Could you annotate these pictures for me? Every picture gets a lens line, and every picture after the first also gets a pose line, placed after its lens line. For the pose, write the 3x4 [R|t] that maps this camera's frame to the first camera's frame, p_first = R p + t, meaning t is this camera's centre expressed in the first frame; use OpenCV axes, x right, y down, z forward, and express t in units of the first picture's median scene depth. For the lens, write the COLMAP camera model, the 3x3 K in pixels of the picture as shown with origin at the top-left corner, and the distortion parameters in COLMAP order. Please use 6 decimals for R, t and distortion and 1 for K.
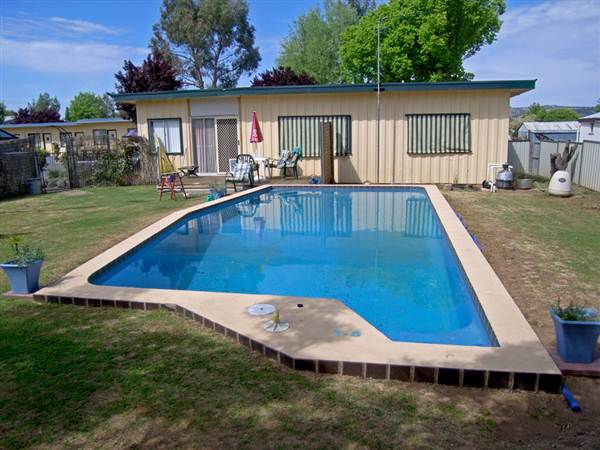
lens RADIAL K [[488.1, 0, 292.0], [0, 488.1, 226.4], [0, 0, 1]] dist [-0.080175, 0.008443]
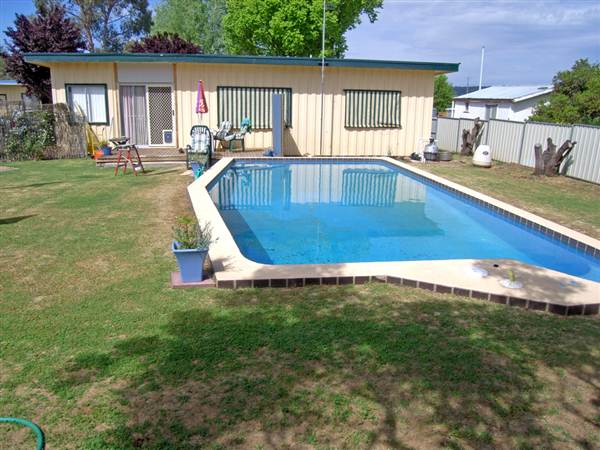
lens RADIAL K [[488.1, 0, 292.0], [0, 488.1, 226.4], [0, 0, 1]] dist [-0.080175, 0.008443]
pose [[0.943062, -0.048211, 0.329104, -0.226828], [0.030090, 0.997748, 0.059938, -0.002324], [-0.331253, -0.046622, 0.942390, 0.034835]]
